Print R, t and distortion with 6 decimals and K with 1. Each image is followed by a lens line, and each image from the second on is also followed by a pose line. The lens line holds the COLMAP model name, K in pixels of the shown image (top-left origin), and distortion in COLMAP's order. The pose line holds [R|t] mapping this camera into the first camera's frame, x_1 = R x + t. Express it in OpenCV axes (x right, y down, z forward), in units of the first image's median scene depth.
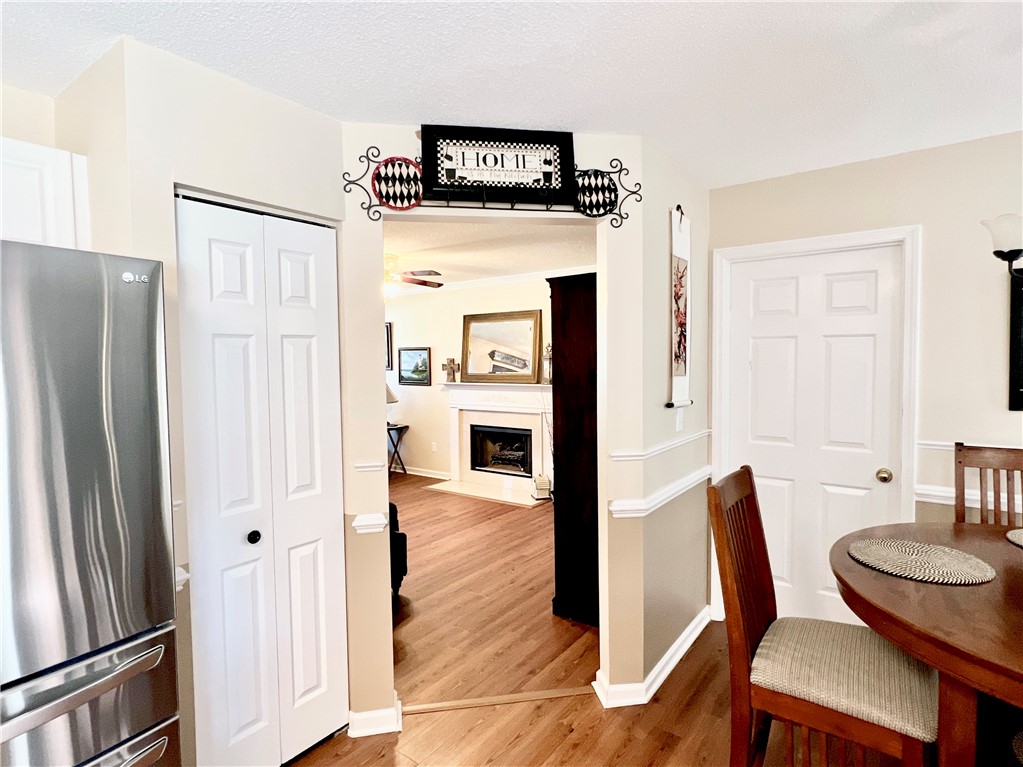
lens RADIAL K [[552.4, 0, 506.3], [0, 552.4, 387.7], [0, 0, 1]] dist [0.002088, 0.000368]
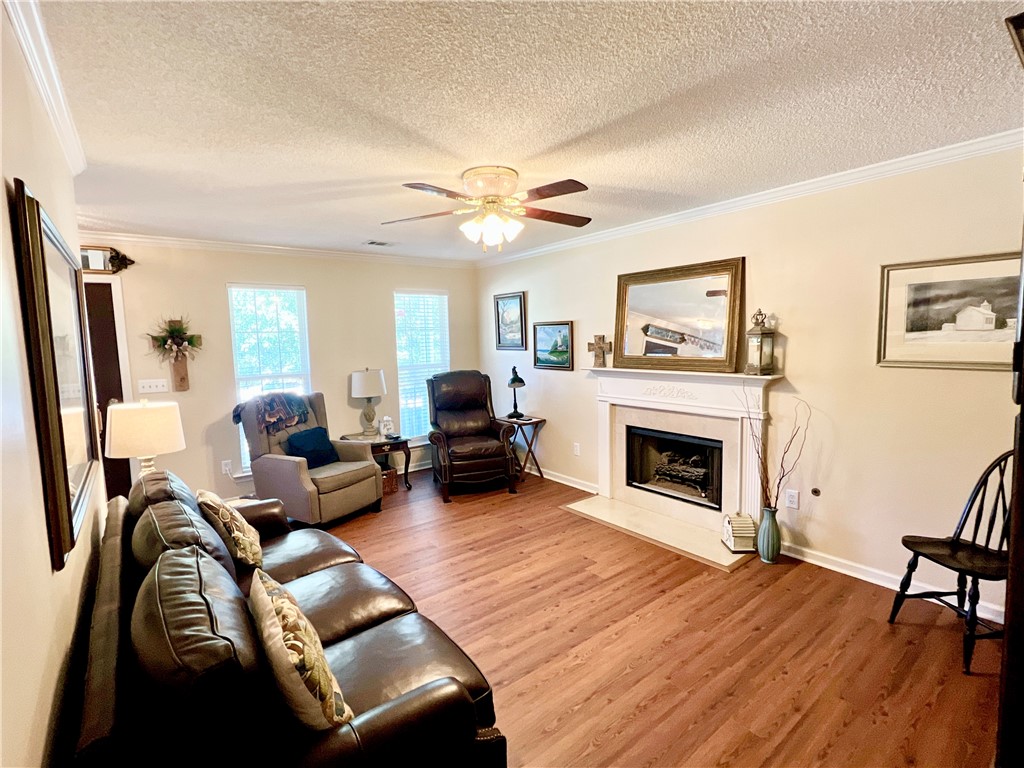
lens RADIAL K [[478.0, 0, 513.4], [0, 478.0, 380.9], [0, 0, 1]] dist [-0.000269, 0.000101]
pose [[0.964166, 0.012034, -0.265026, -0.041597], [0.000153, 0.998945, 0.045916, -0.021066], [0.265299, -0.044311, 0.963147, 0.347096]]
